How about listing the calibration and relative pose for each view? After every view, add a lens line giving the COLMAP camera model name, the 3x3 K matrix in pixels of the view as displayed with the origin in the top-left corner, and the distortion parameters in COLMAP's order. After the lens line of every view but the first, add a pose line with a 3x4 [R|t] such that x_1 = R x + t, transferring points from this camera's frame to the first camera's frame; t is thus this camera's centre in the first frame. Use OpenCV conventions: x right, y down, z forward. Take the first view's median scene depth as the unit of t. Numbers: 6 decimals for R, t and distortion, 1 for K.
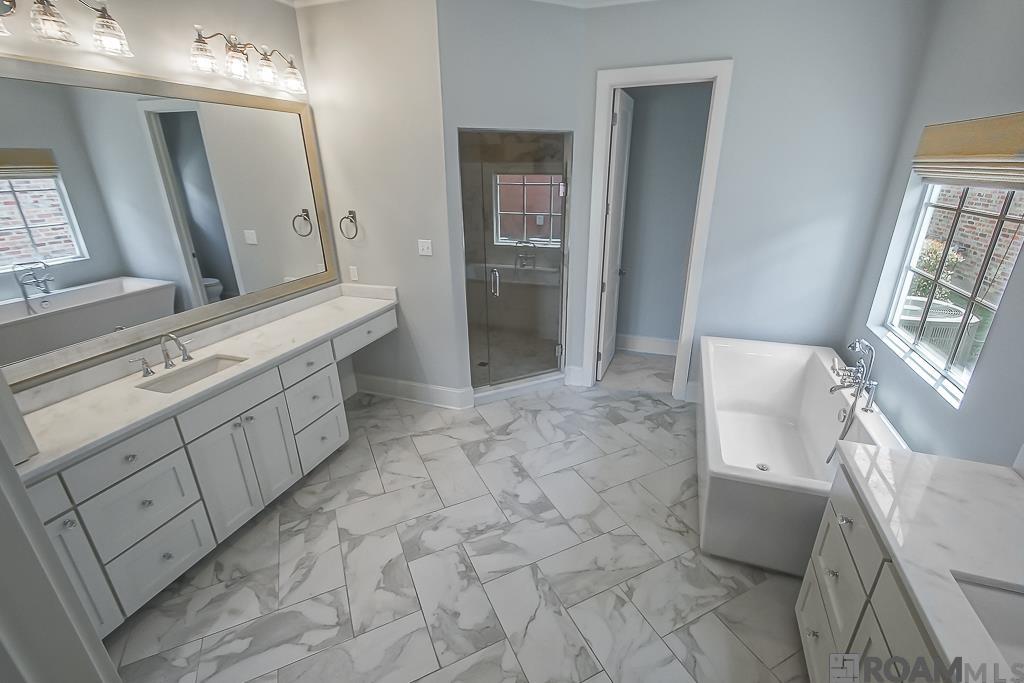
lens RADIAL K [[457.9, 0, 517.3], [0, 457.9, 345.6], [0, 0, 1]] dist [0.001412, -0.000227]
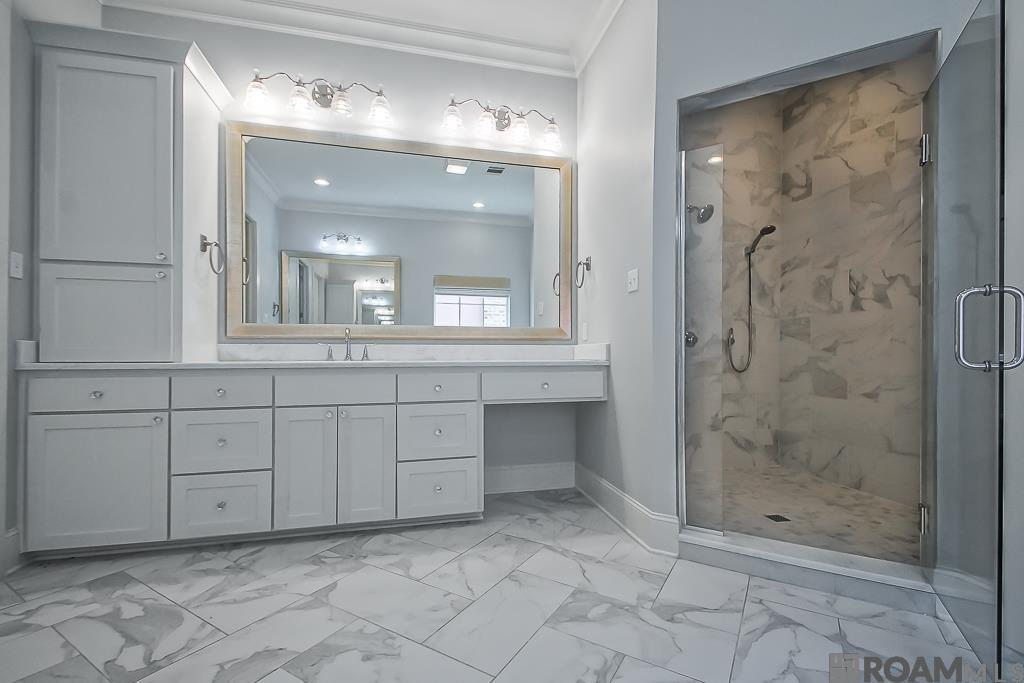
lens RADIAL K [[448.1, 0, 512.5], [0, 448.1, 347.7], [0, 0, 1]] dist [0.000745, -0.000558]
pose [[0.544726, 0.009313, -0.838562, 0.307582], [-0.315480, 0.928761, -0.194619, 0.083465], [0.777011, 0.370563, 0.508858, 0.600567]]
